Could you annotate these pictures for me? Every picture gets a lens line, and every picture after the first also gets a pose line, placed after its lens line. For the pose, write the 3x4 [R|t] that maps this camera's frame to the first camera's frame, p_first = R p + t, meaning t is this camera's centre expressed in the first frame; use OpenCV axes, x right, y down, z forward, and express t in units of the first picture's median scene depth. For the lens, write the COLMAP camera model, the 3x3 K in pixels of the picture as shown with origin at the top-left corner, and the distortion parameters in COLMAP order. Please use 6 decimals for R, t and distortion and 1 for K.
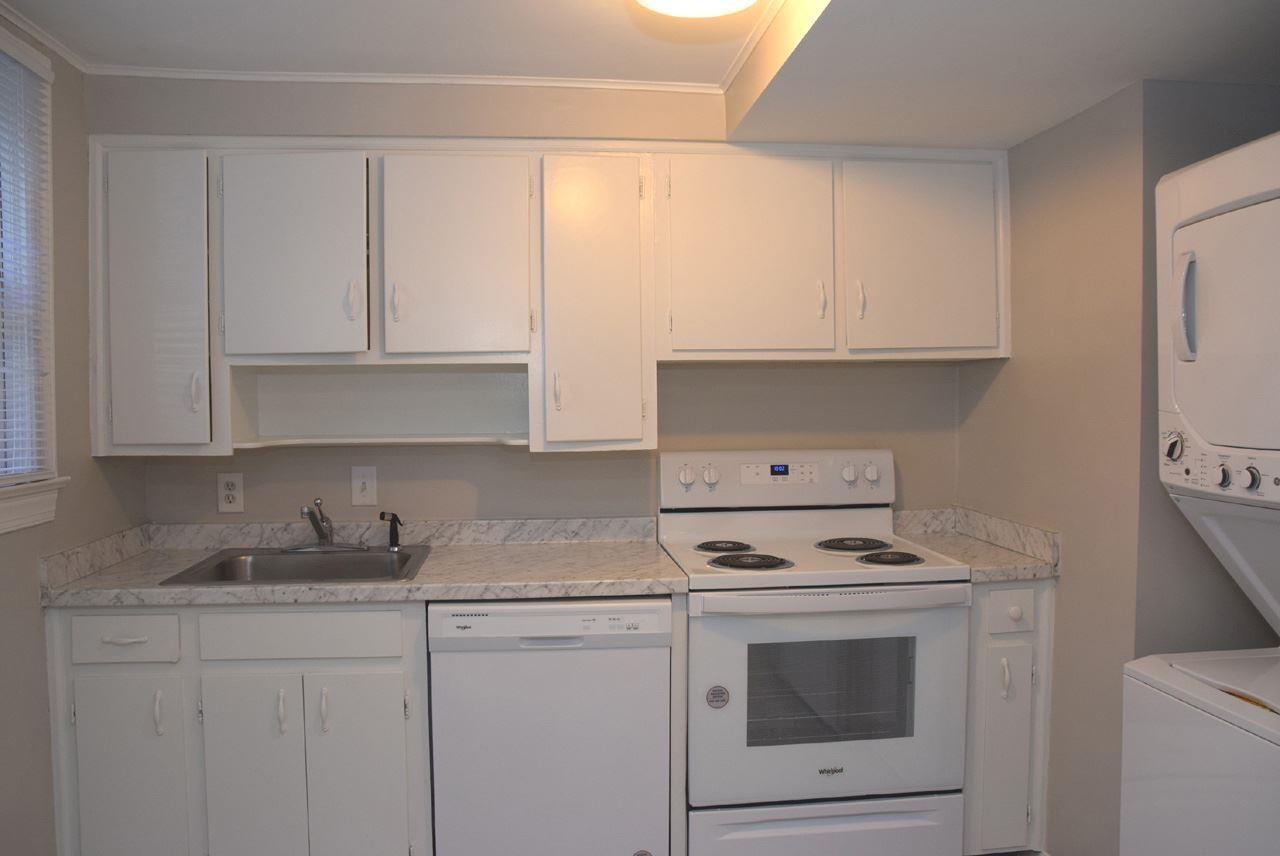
lens RADIAL K [[984.0, 0, 642.9], [0, 984.0, 418.6], [0, 0, 1]] dist [-0.145783, 0.033173]
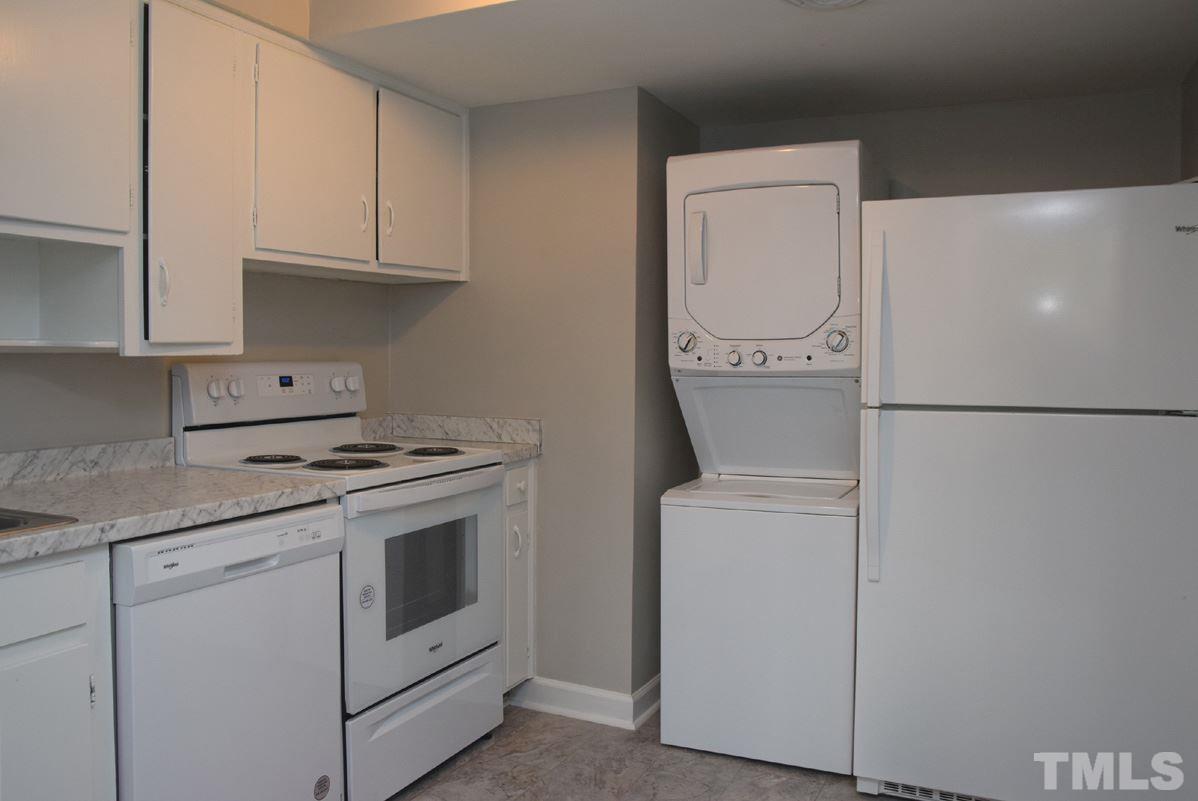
lens RADIAL K [[920.9, 0, 602.1], [0, 920.9, 391.8], [0, 0, 1]] dist [-0.145783, 0.033173]
pose [[0.529546, -0.028455, 0.847804, -0.552636], [0.018151, 0.999588, 0.022212, 0.057007], [-0.848087, 0.003627, 0.529844, 0.287395]]
